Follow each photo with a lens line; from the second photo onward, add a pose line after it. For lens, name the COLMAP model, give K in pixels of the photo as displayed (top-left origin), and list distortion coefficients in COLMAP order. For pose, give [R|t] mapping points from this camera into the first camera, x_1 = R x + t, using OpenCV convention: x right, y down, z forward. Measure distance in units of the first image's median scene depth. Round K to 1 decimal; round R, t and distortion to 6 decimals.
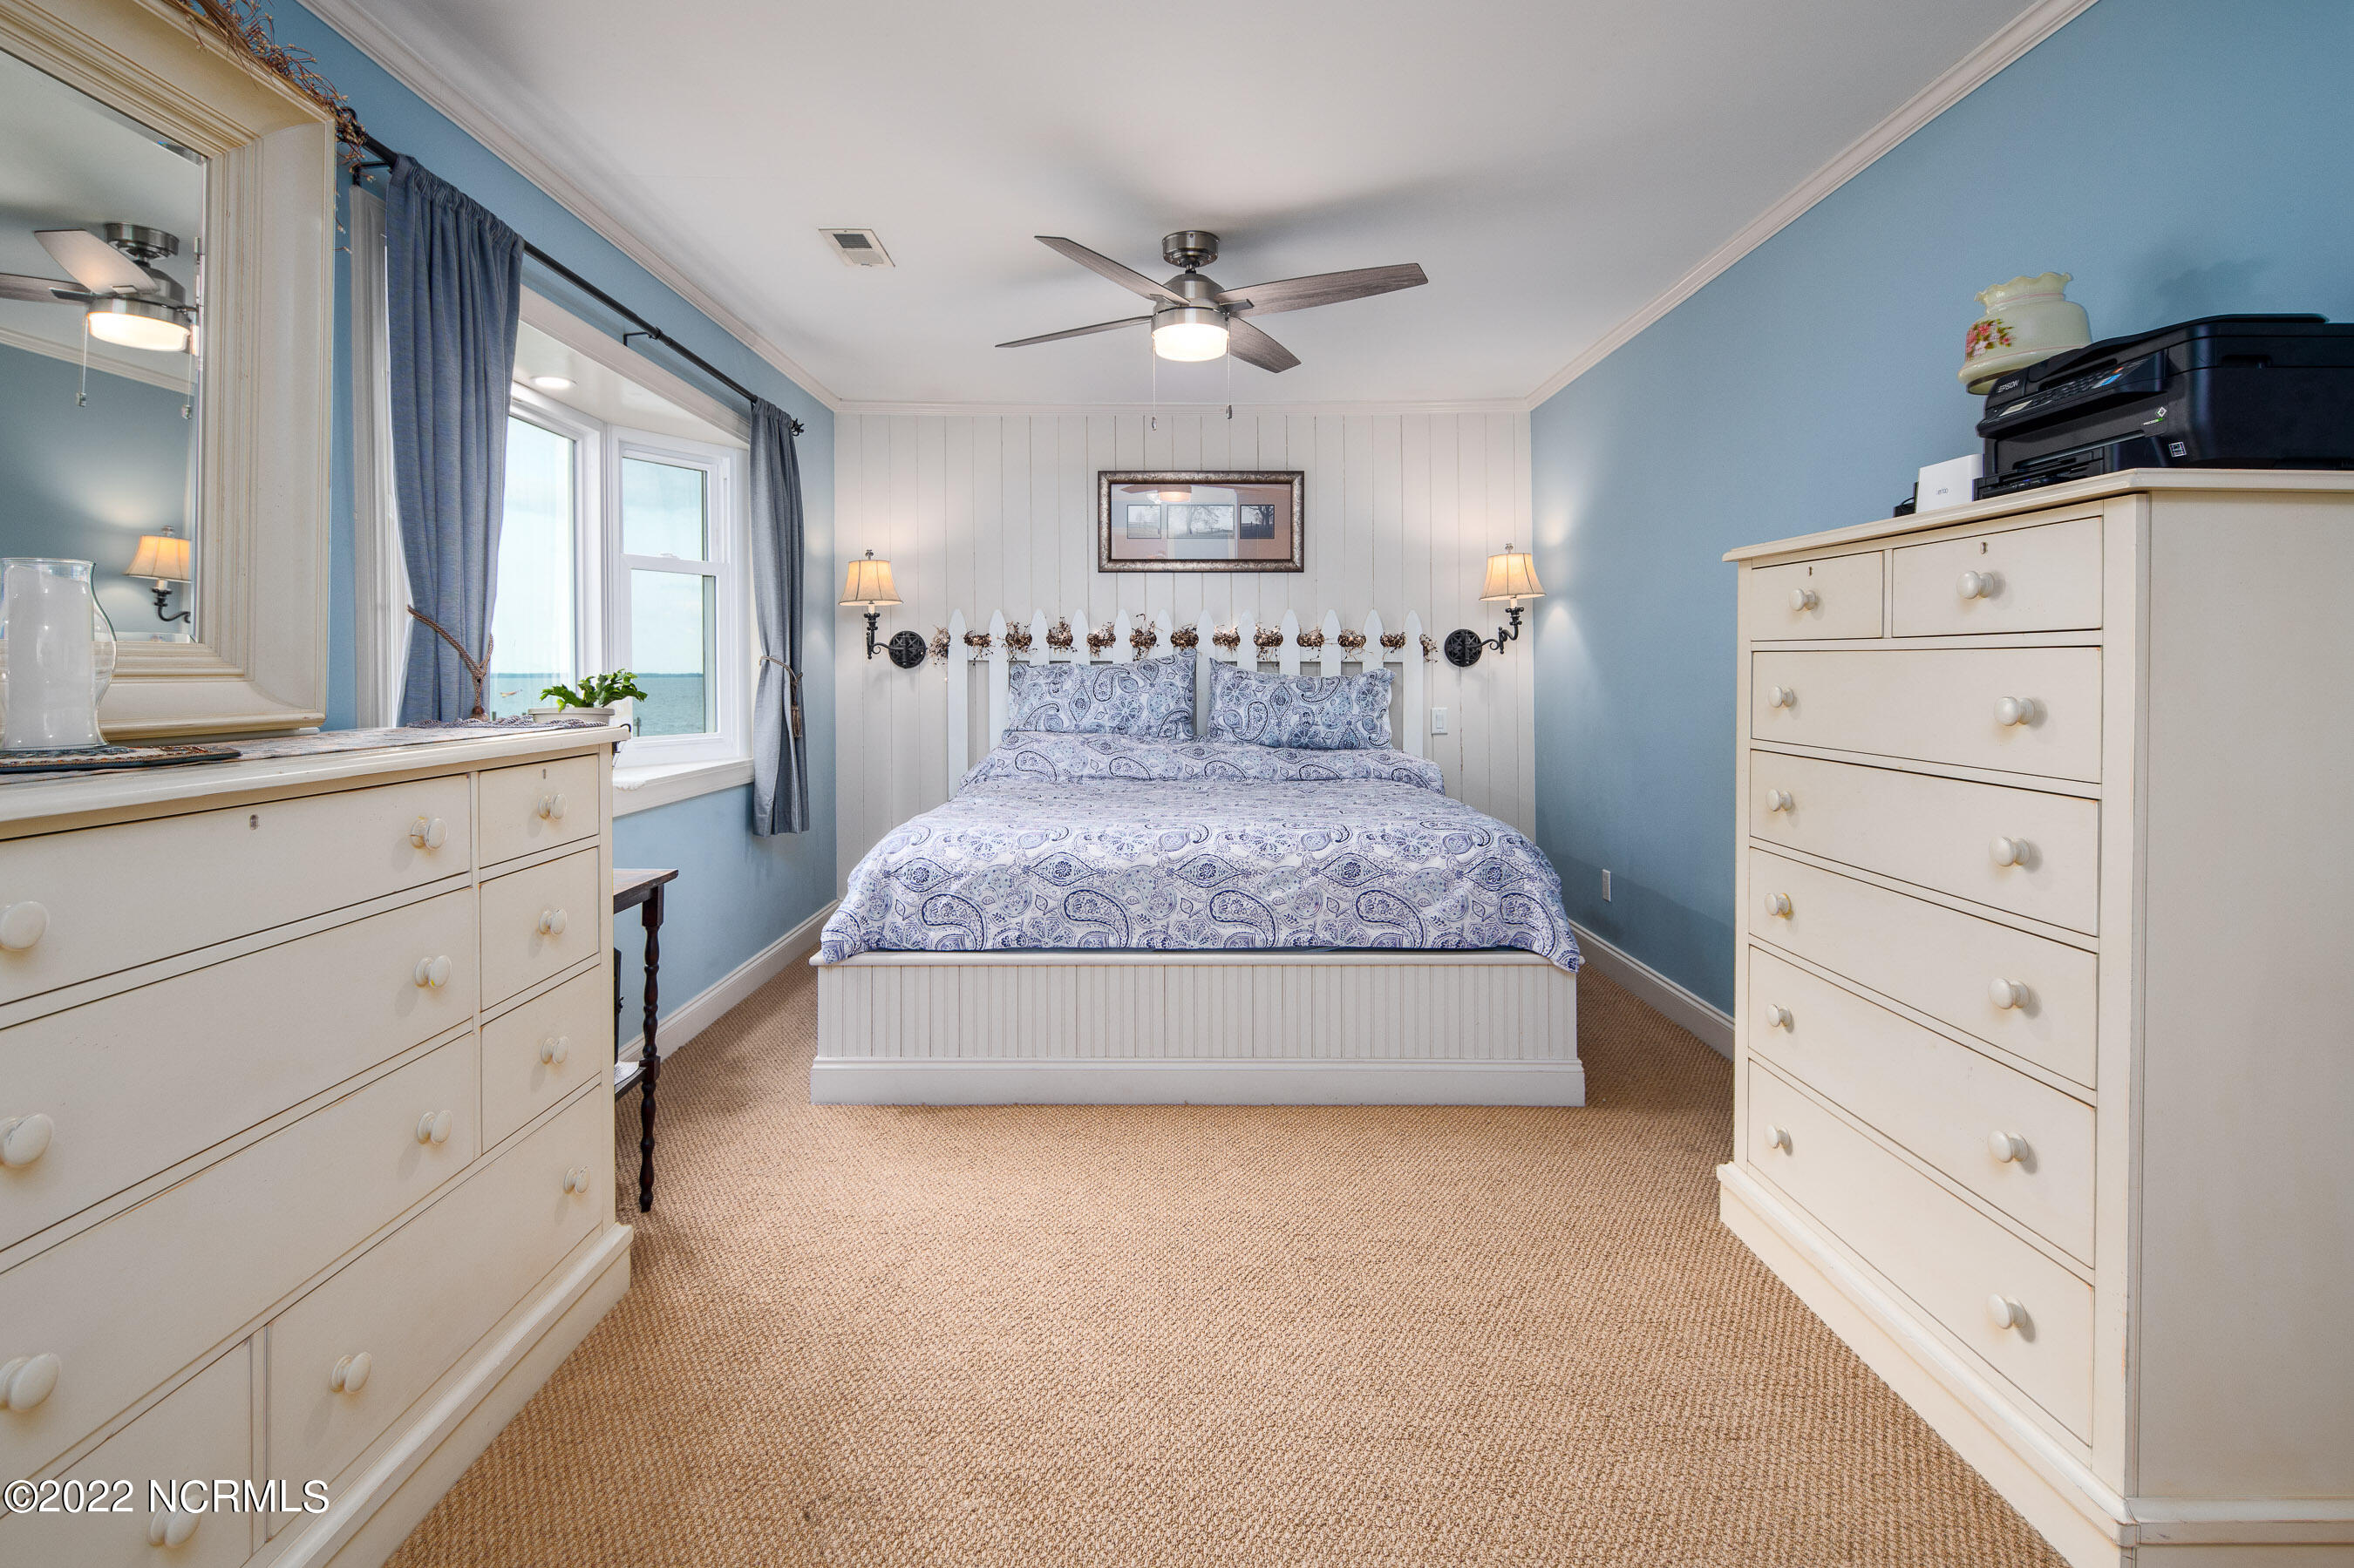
lens RADIAL K [[1169.9, 0, 1170.8], [0, 1169.9, 676.1], [0, 0, 1]] dist [0.006844, -0.005290]
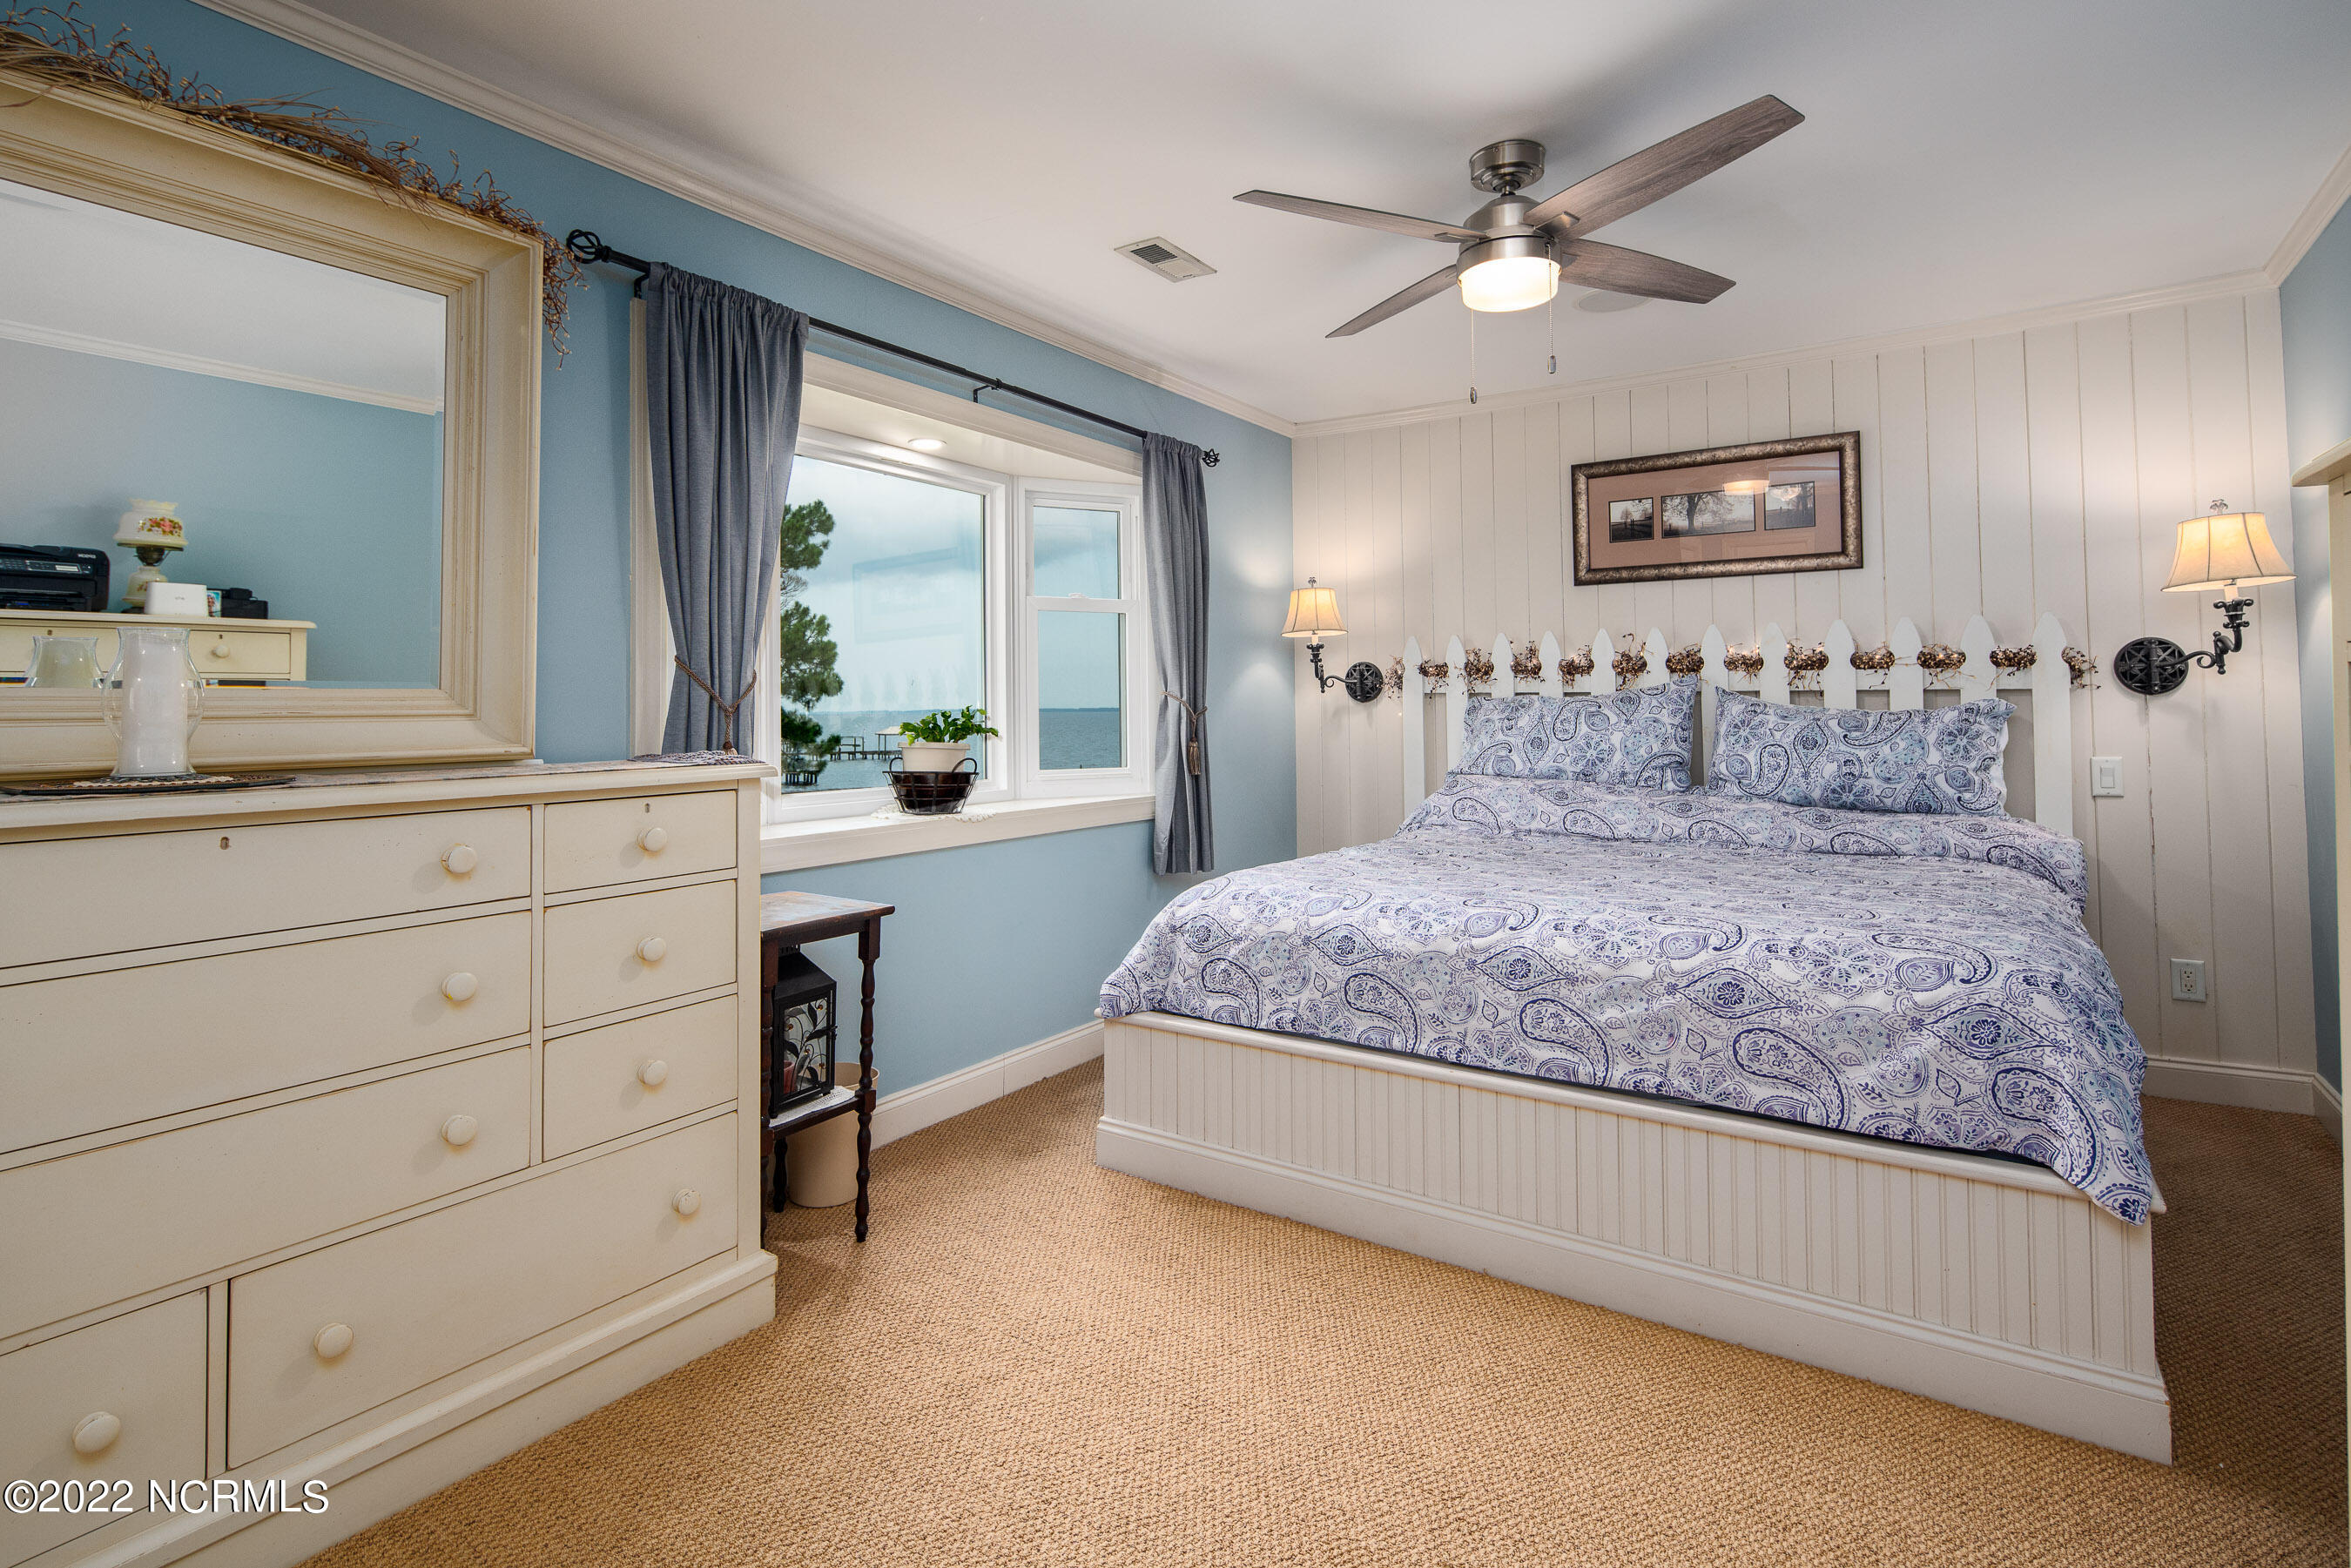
lens RADIAL K [[1168.5, 0, 1169.3], [0, 1168.5, 676.2], [0, 0, 1]] dist [0.006844, -0.005290]
pose [[0.821299, -0.018678, -0.570193, 0.279605], [0.003147, 0.999597, -0.028212, -0.002699], [0.570490, 0.021376, 0.821027, 0.241799]]
